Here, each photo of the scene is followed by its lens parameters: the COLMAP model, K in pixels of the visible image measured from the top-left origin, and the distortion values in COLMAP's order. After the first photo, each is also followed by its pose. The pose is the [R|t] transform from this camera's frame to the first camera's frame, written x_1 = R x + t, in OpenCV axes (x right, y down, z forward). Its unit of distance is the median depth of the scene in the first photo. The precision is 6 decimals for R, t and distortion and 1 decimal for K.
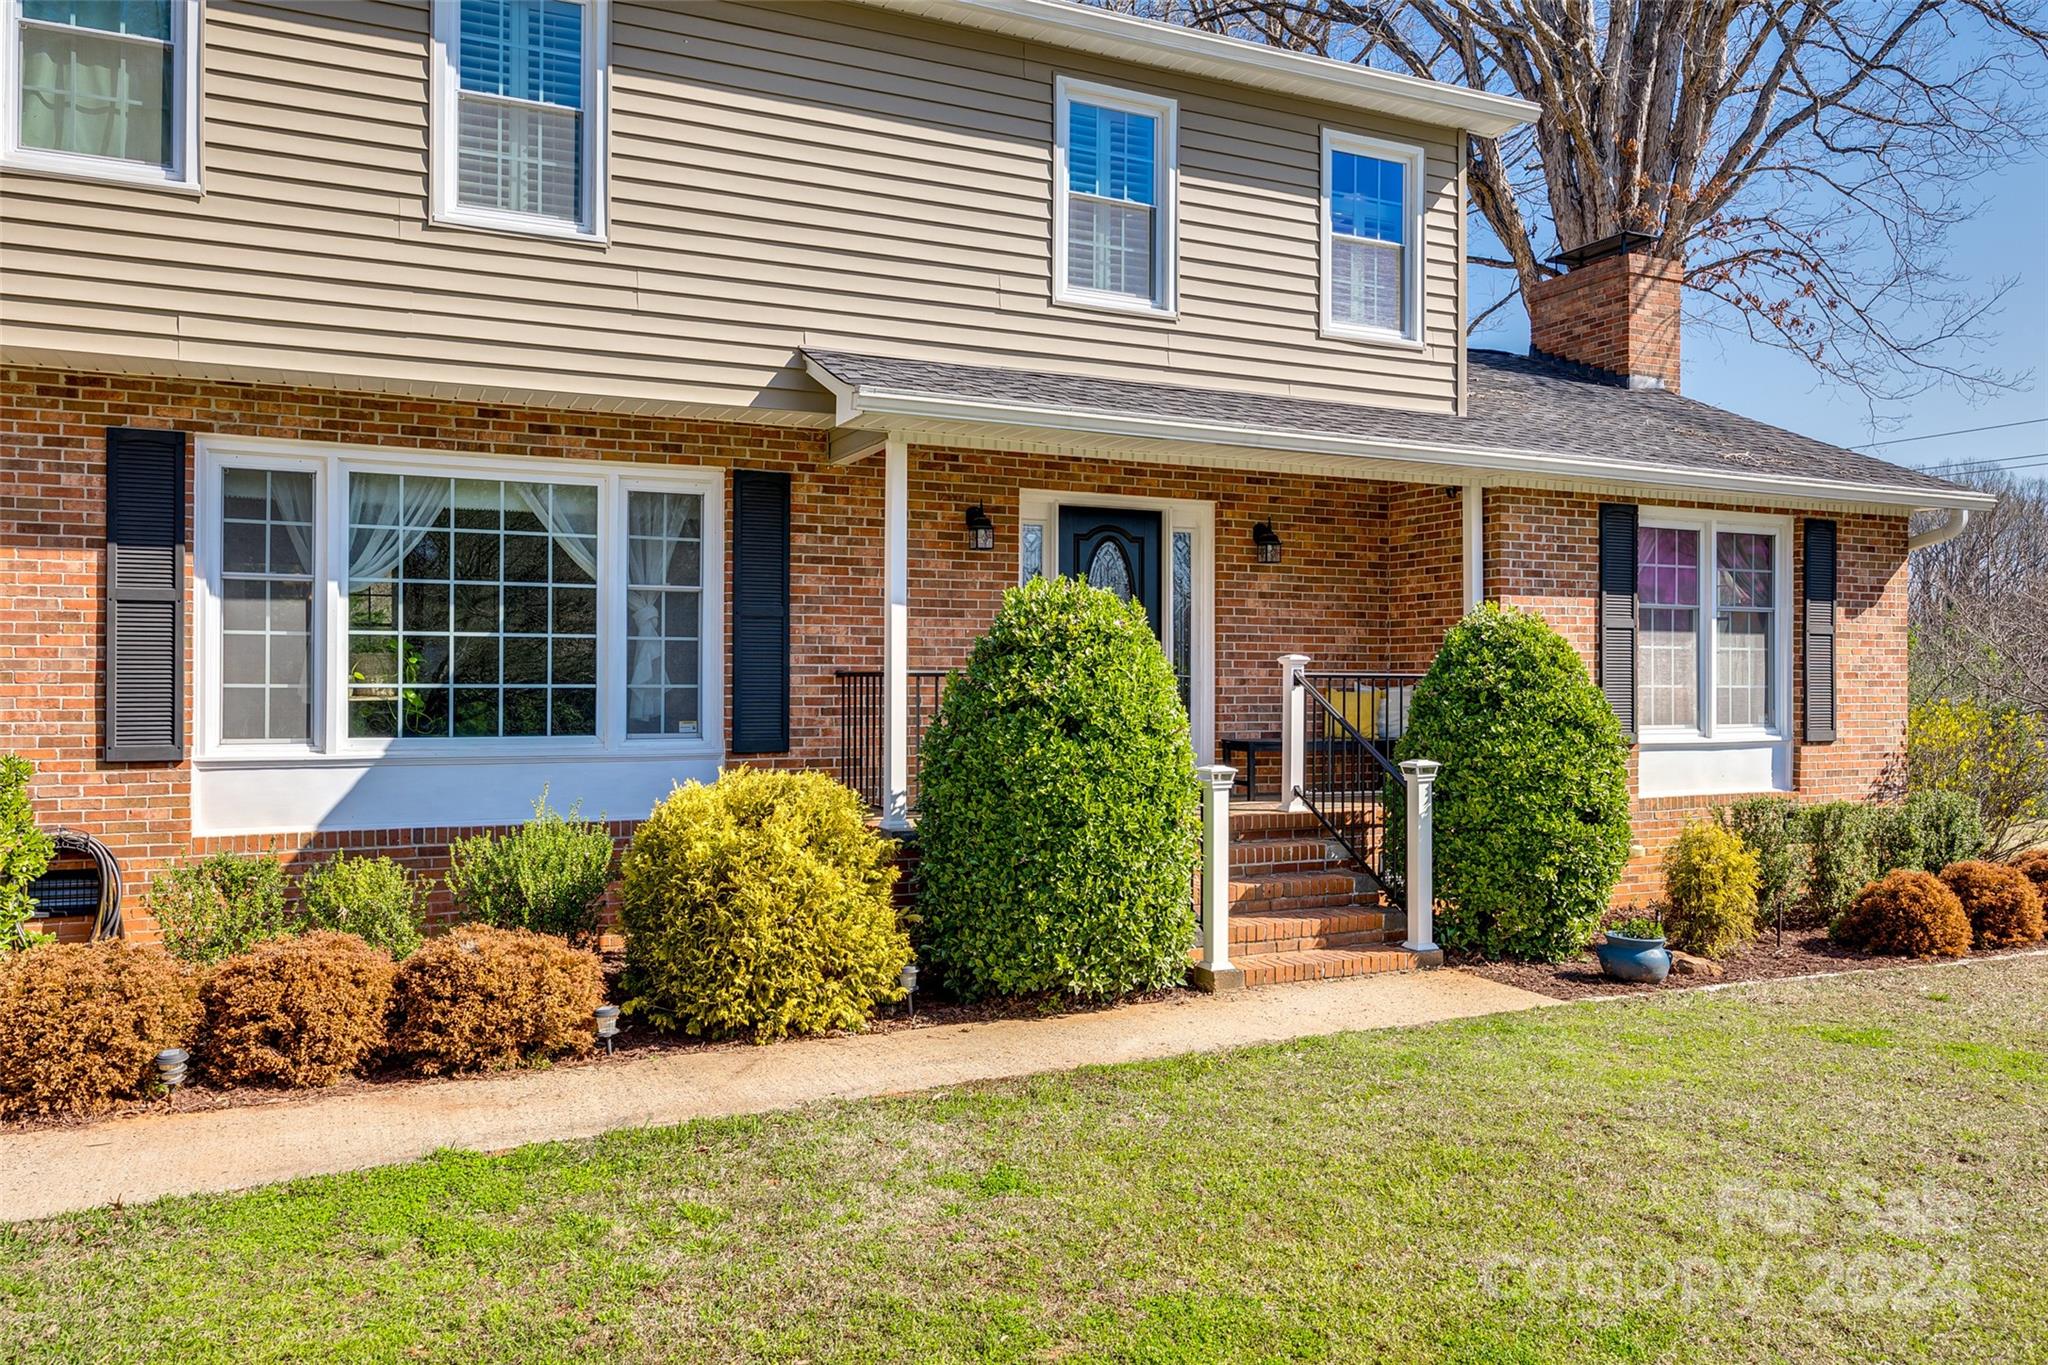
lens RADIAL K [[1488.7, 0, 1024.0], [0, 1488.7, 682.5], [0, 0, 1]] dist [-0.000593, -0.002690]
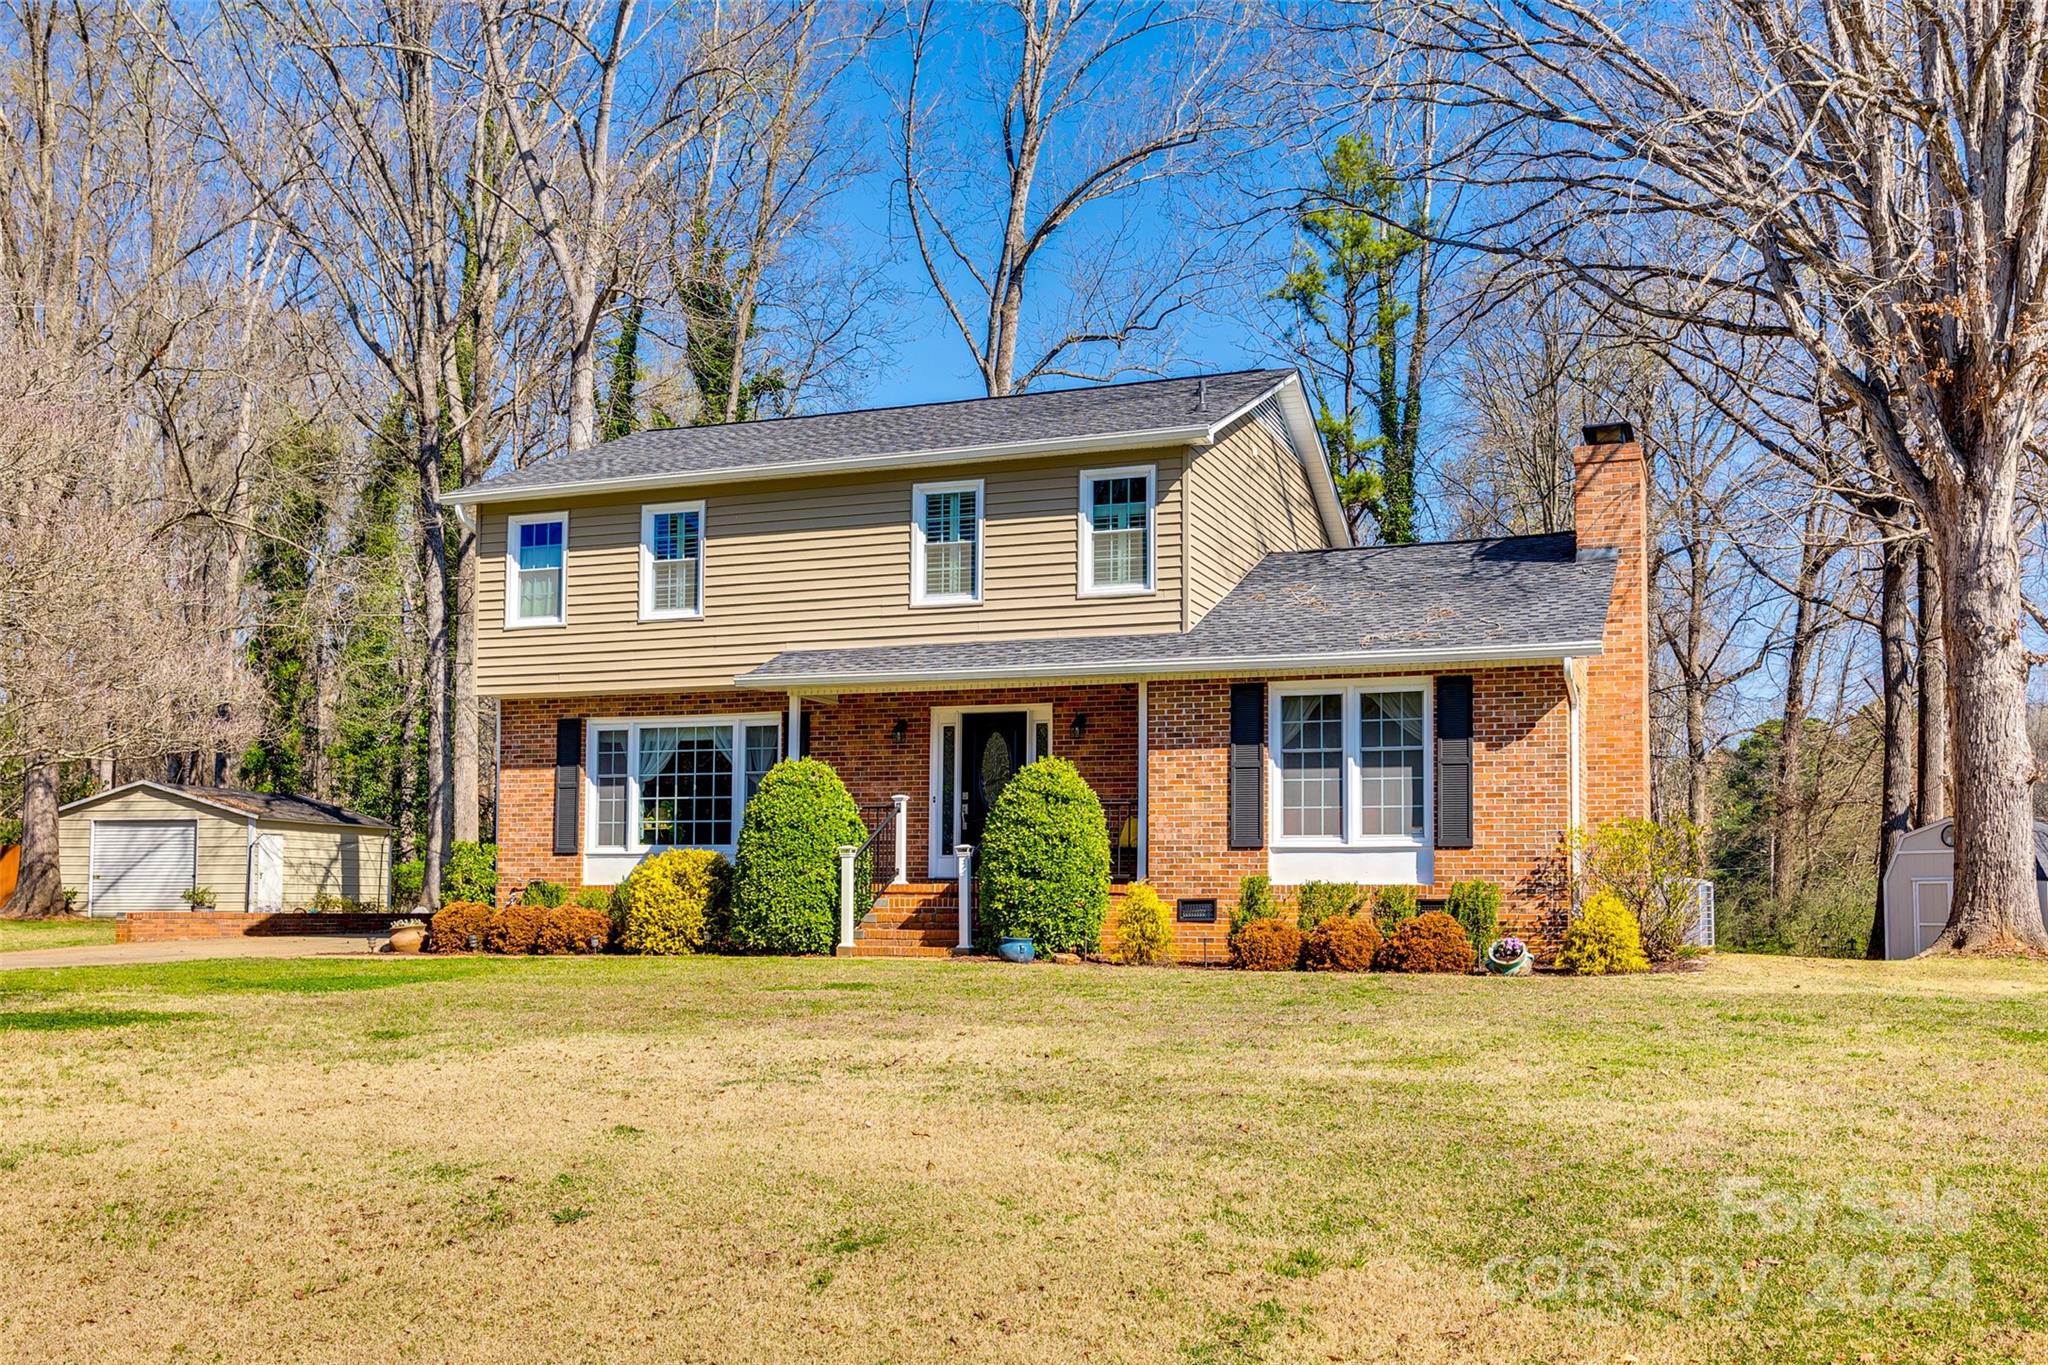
lens RADIAL K [[1877.5, 0, 1018.5], [0, 1877.5, 821.3], [0, 0, 1]] dist [0.003267, 0.001849]
pose [[0.688706, -0.031510, -0.724355, 1.737181], [-0.005681, 0.998790, -0.048850, 0.118445], [0.725018, 0.037759, 0.687694, -0.475506]]
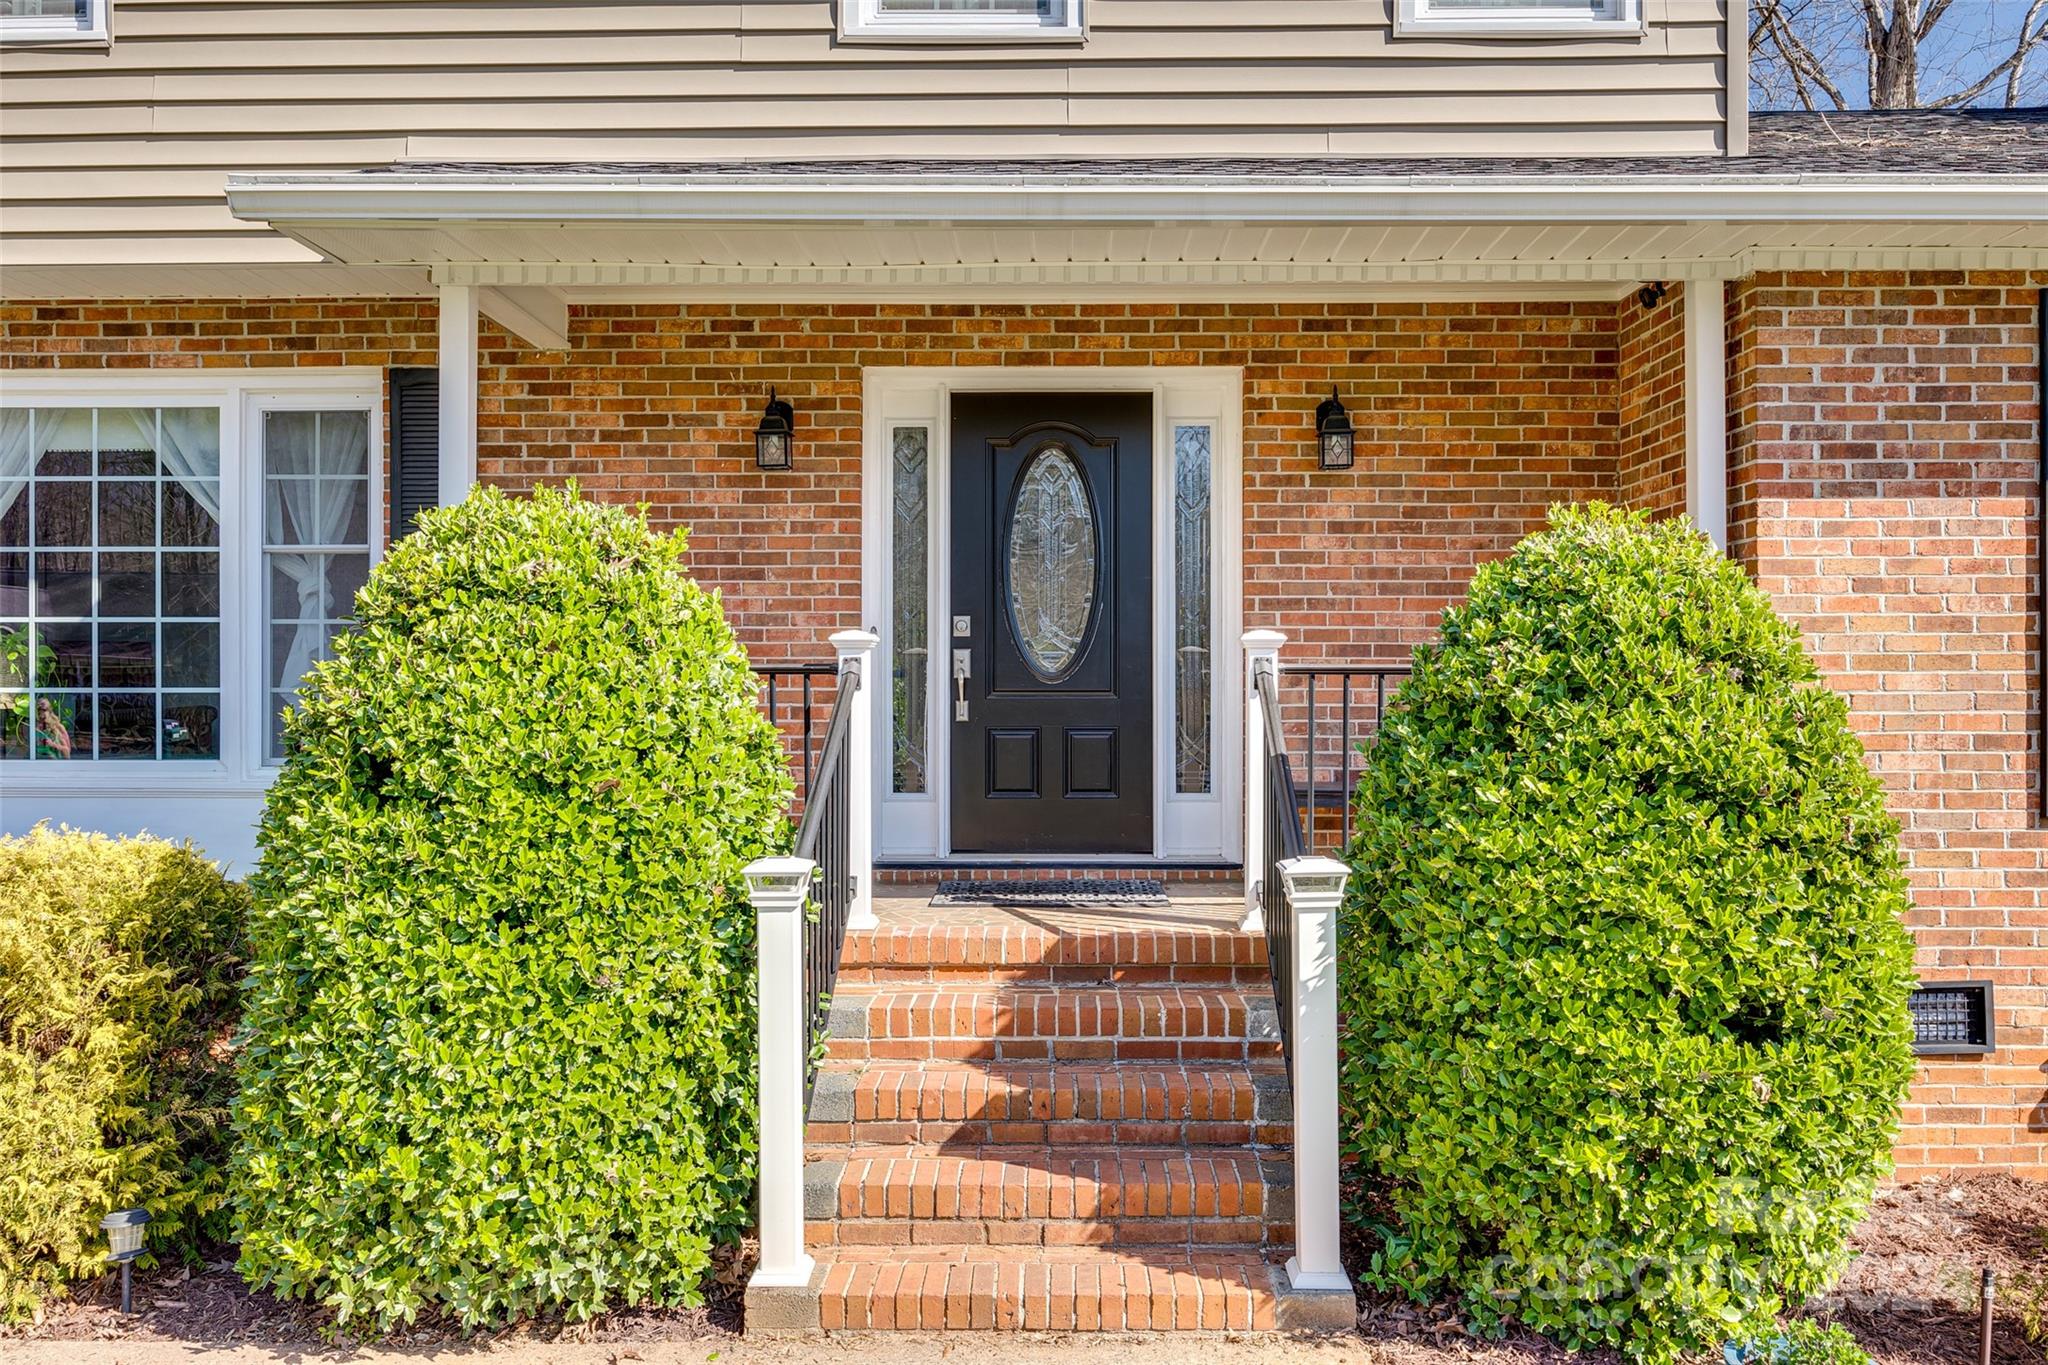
lens RADIAL K [[1488.7, 0, 1024.0], [0, 1488.7, 682.5], [0, 0, 1]] dist [-0.000593, -0.002690]
pose [[0.896138, -0.001484, -0.443774, 0.337316], [0.002601, 0.999995, 0.001909, -0.001416], [0.443769, -0.002865, 0.896137, 0.490722]]
